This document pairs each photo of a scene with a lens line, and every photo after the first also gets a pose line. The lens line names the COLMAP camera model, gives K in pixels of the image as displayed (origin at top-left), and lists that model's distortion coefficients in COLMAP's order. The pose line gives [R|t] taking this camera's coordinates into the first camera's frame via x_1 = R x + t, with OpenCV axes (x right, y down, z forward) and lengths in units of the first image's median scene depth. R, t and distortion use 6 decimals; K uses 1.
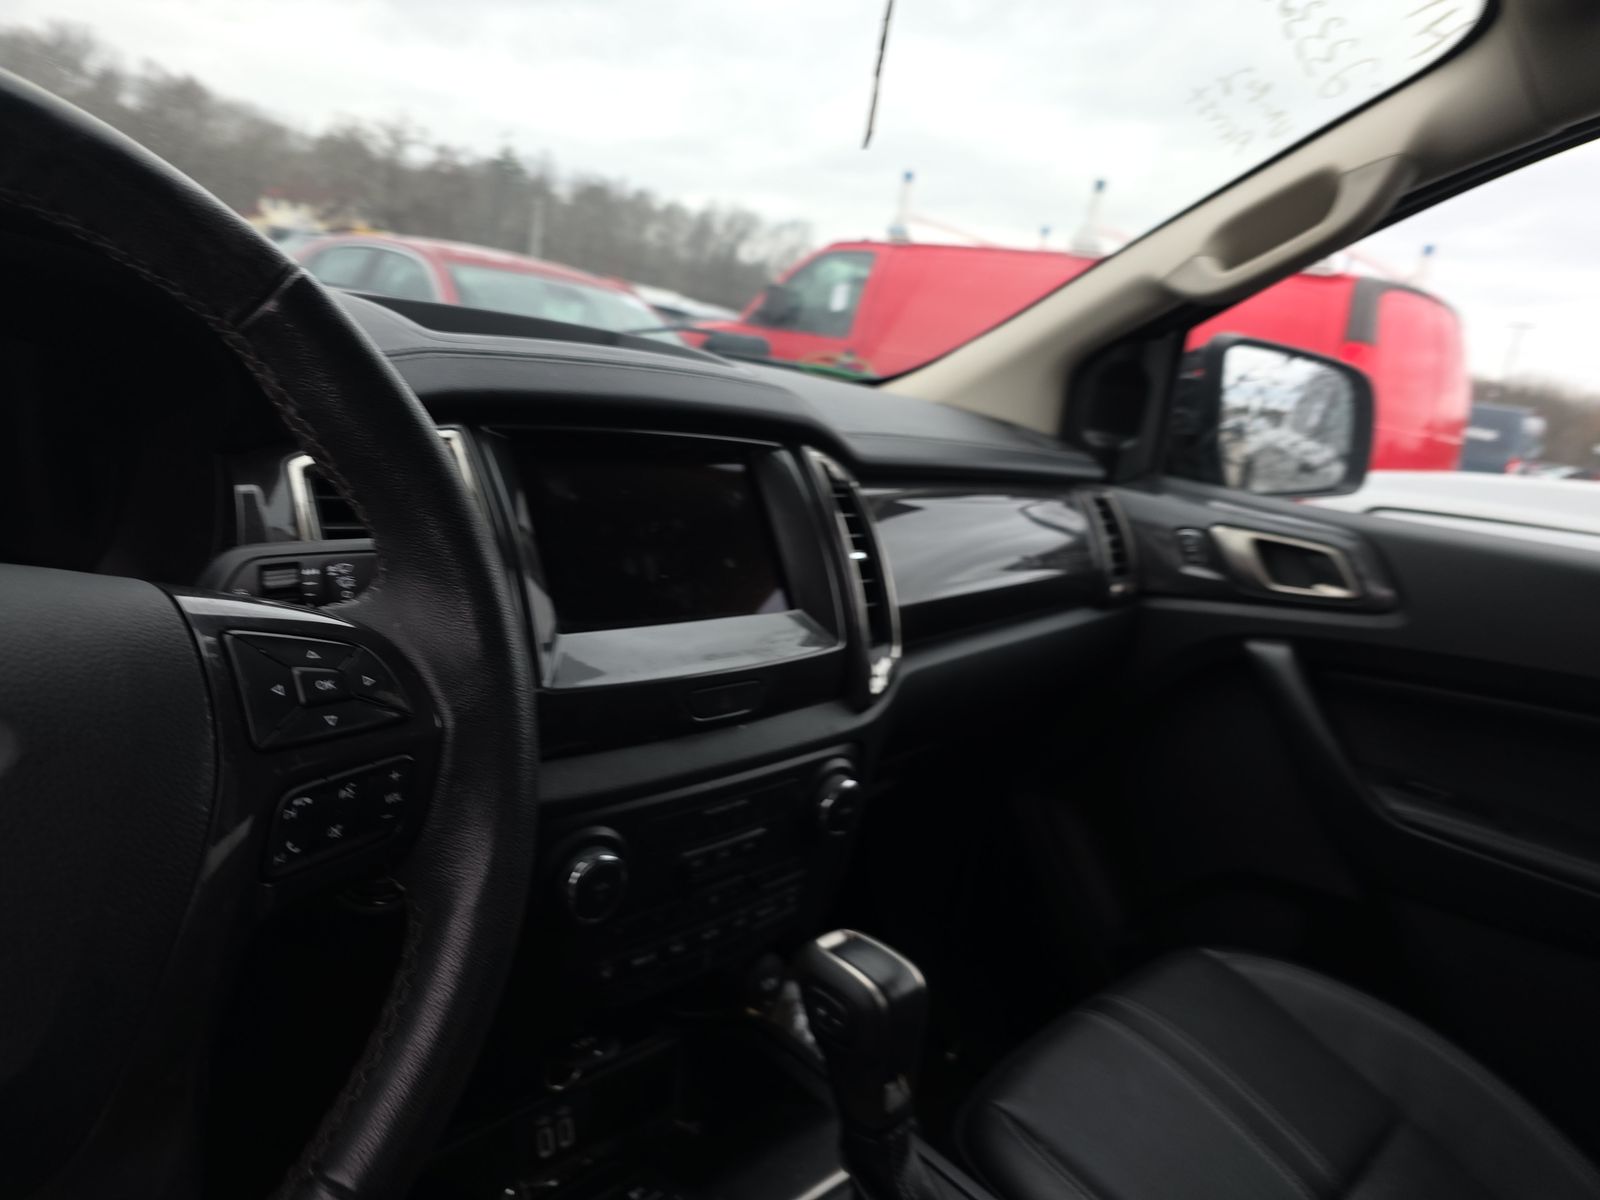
lens RADIAL K [[1094.2, 0, 801.5], [0, 1094.2, 571.3], [0, 0, 1]] dist [0.034919, -0.036409]
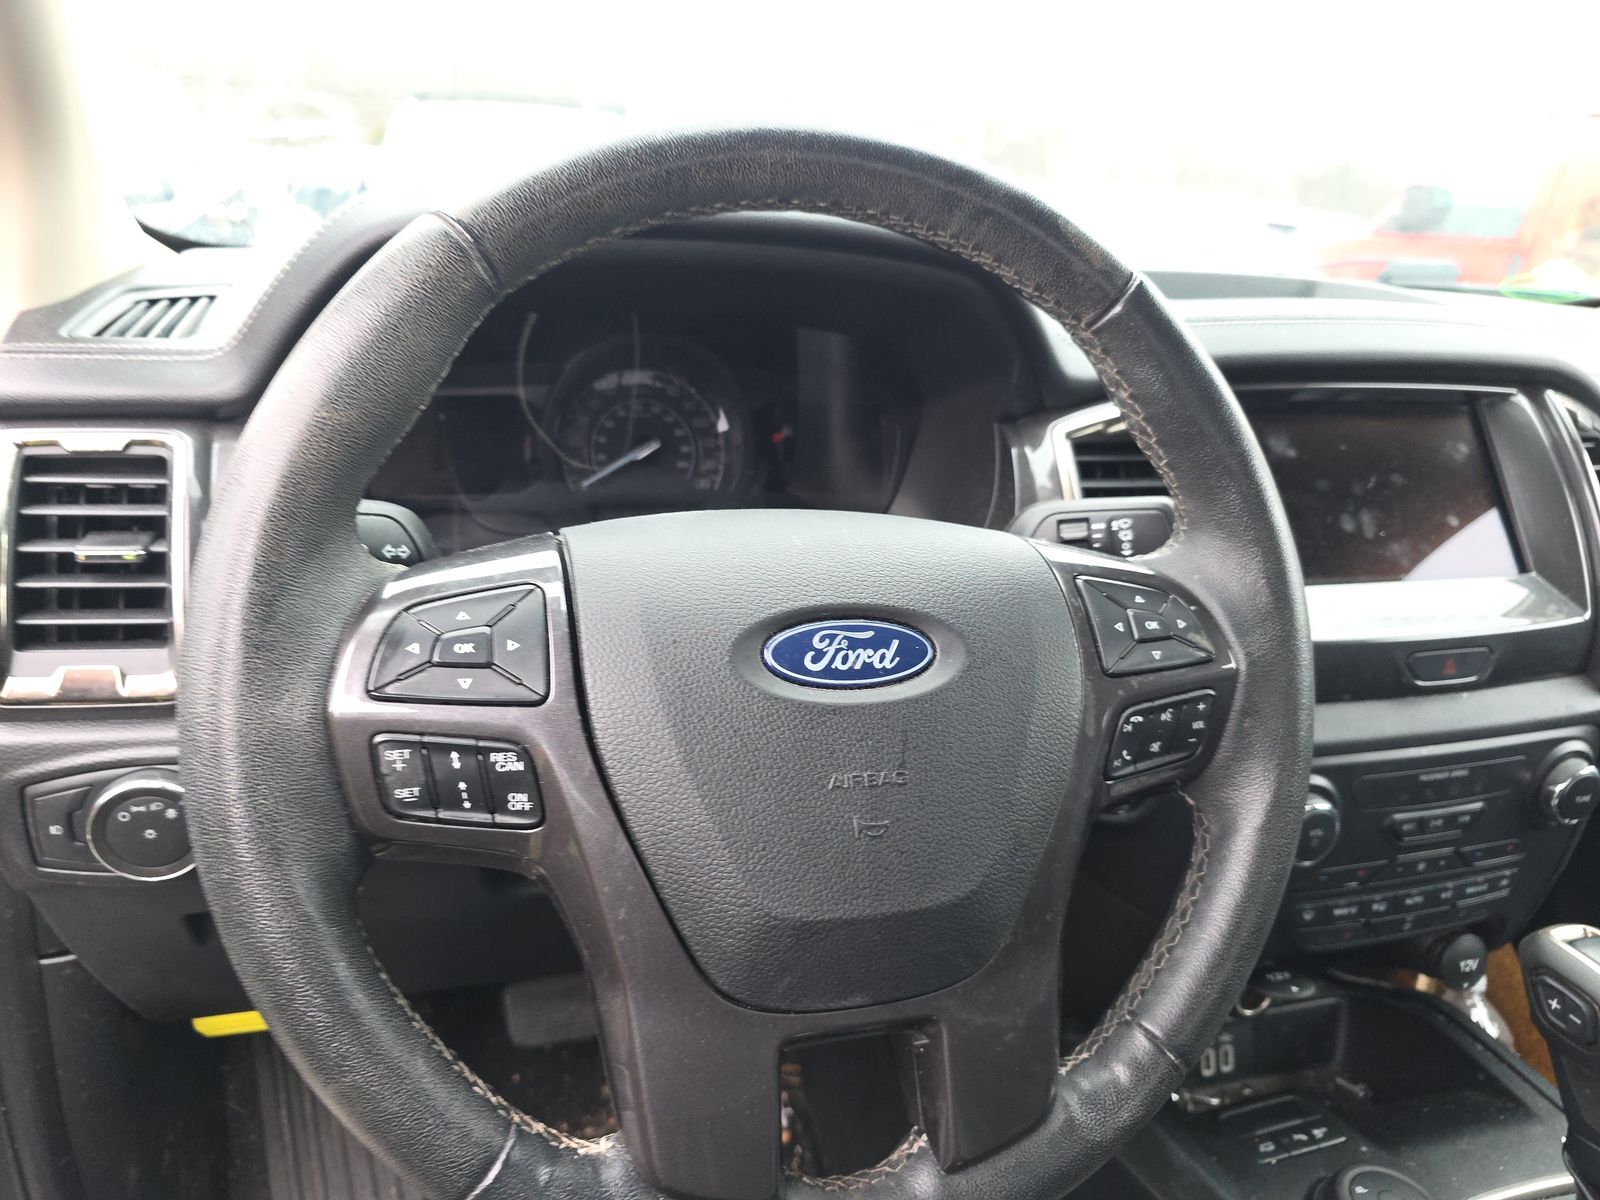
lens RADIAL K [[1094.2, 0, 801.5], [0, 1094.2, 571.3], [0, 0, 1]] dist [0.034919, -0.036409]
pose [[0.867700, 0.050577, -0.494509, -0.138759], [-0.023230, 0.997849, 0.061297, -0.015891], [0.496546, -0.041700, 0.867008, -0.179759]]
